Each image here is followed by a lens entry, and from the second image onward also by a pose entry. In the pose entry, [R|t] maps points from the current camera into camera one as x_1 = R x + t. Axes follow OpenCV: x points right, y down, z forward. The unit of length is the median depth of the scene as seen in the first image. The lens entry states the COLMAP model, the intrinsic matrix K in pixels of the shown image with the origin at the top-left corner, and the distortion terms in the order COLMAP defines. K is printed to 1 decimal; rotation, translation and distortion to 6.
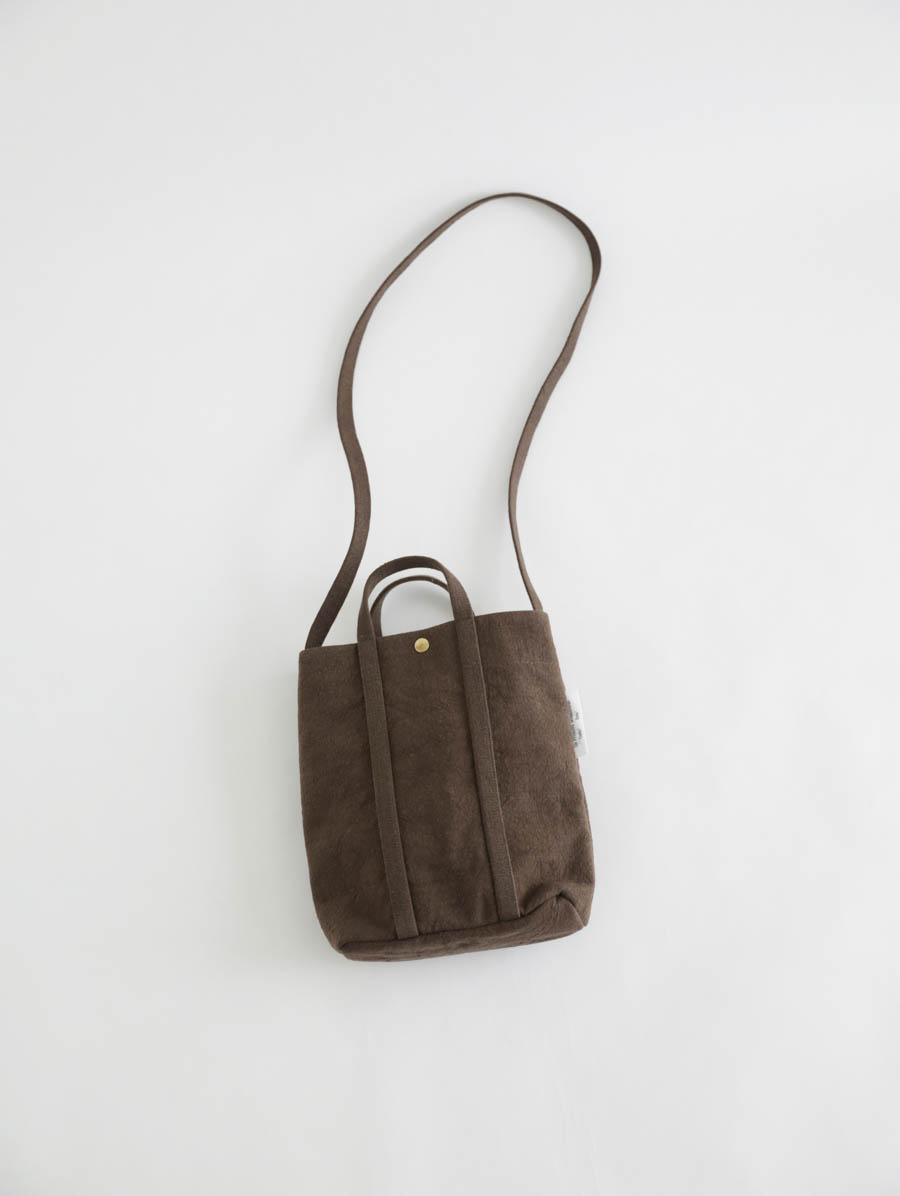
lens RADIAL K [[1845.3, 0, 450.0], [0, 1845.3, 598.0], [0, 0, 1]] dist [-0.003796, 0.002682]
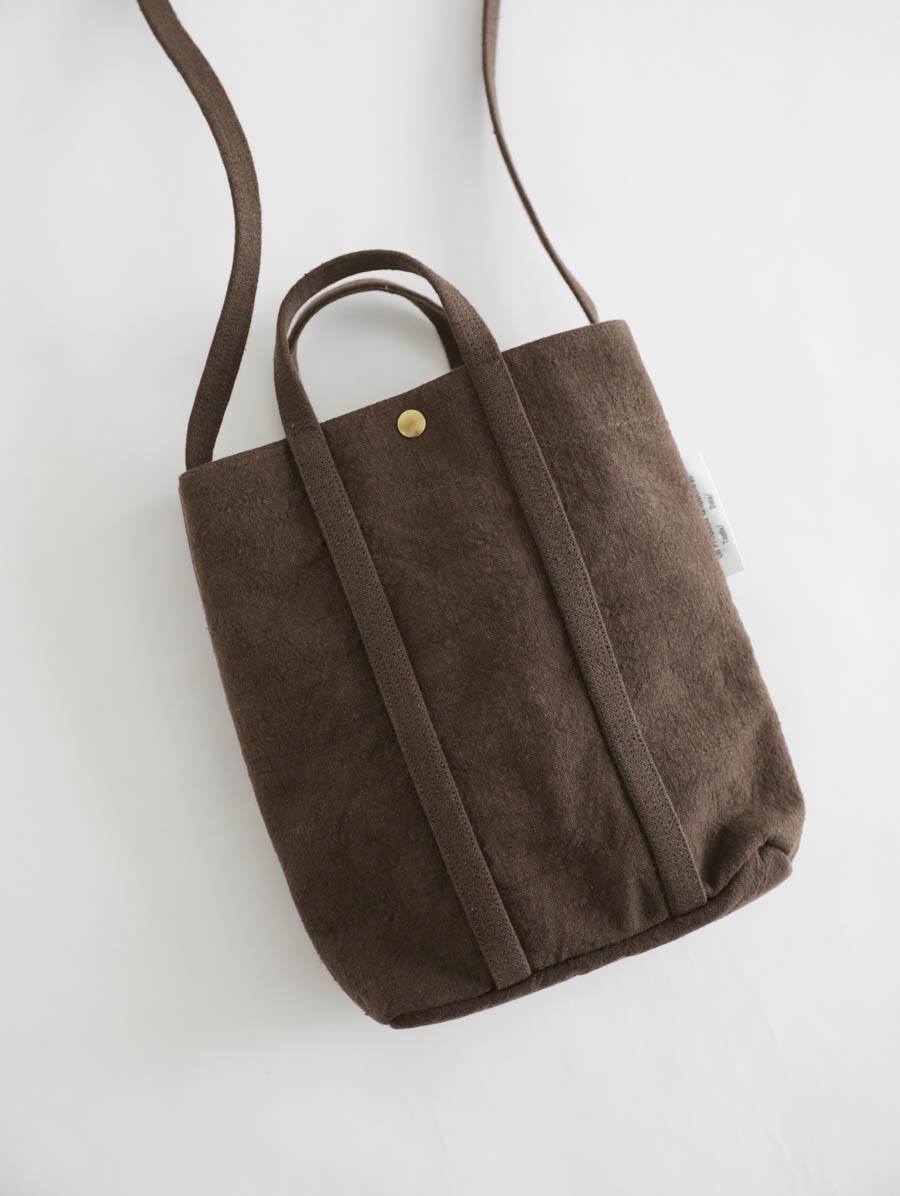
lens RADIAL K [[1845.3, 0, 450.0], [0, 1845.3, 598.0], [0, 0, 1]] dist [-0.003796, 0.002682]
pose [[0.965116, -0.194582, 0.175185, -0.110091], [0.146227, 0.955600, 0.255825, -0.061711], [-0.217185, -0.221284, 0.950718, 0.503889]]
